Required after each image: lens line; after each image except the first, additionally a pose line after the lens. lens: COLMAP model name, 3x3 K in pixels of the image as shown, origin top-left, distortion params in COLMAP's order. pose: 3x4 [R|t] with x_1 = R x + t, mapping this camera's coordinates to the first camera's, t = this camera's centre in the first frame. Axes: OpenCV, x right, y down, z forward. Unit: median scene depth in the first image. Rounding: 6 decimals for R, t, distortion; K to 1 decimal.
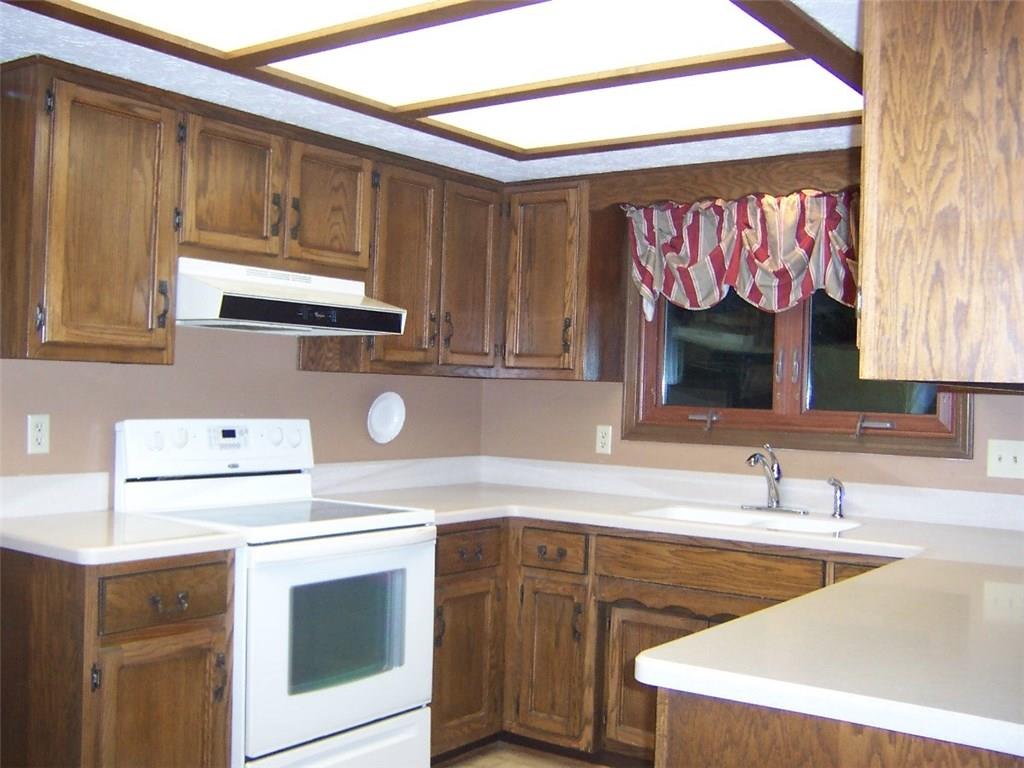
lens RADIAL K [[1102.0, 0, 500.5], [0, 1102.0, 385.2], [0, 0, 1]] dist [-0.155489, 0.217885]
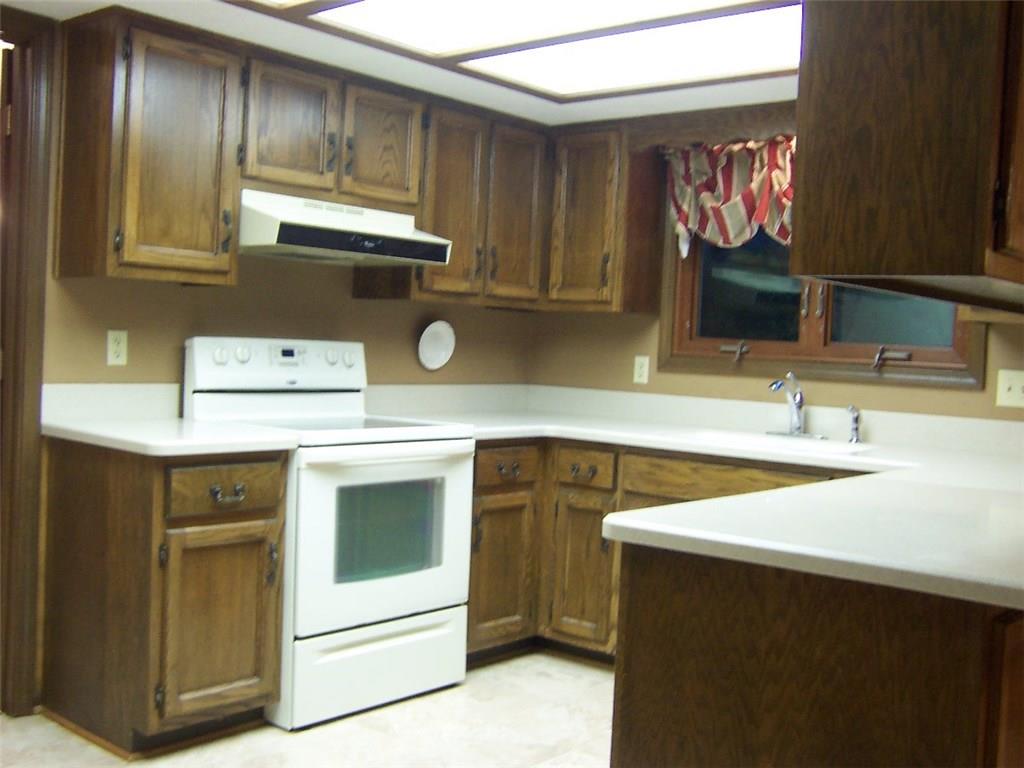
lens RADIAL K [[1102.0, 0, 500.5], [0, 1102.0, 385.2], [0, 0, 1]] dist [-0.155489, 0.217885]
pose [[0.997093, 0.017222, -0.074216, 0.044347], [-0.014255, 0.999085, 0.040322, 0.027866], [0.074842, -0.039147, 0.996427, -0.078968]]
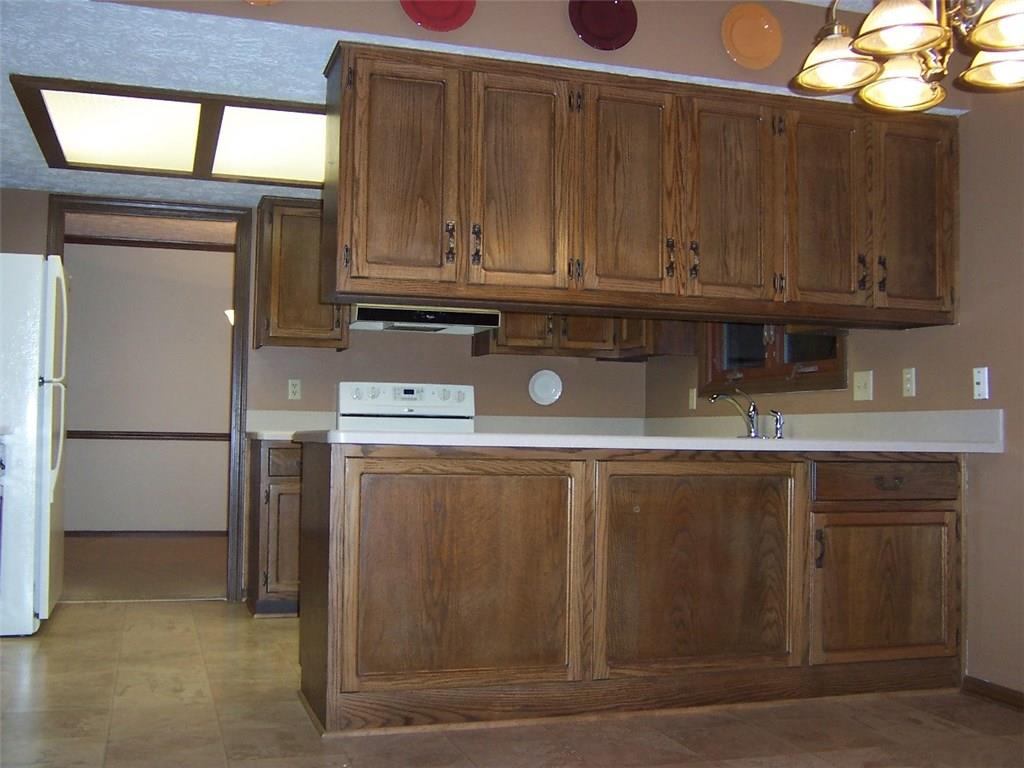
lens RADIAL K [[1102.0, 0, 500.5], [0, 1102.0, 385.2], [0, 0, 1]] dist [-0.155489, 0.217885]
pose [[0.804910, -0.045034, -0.591685, 0.839404], [0.010892, 0.998069, -0.061147, 0.133889], [0.593297, 0.042773, 0.803847, -0.280056]]
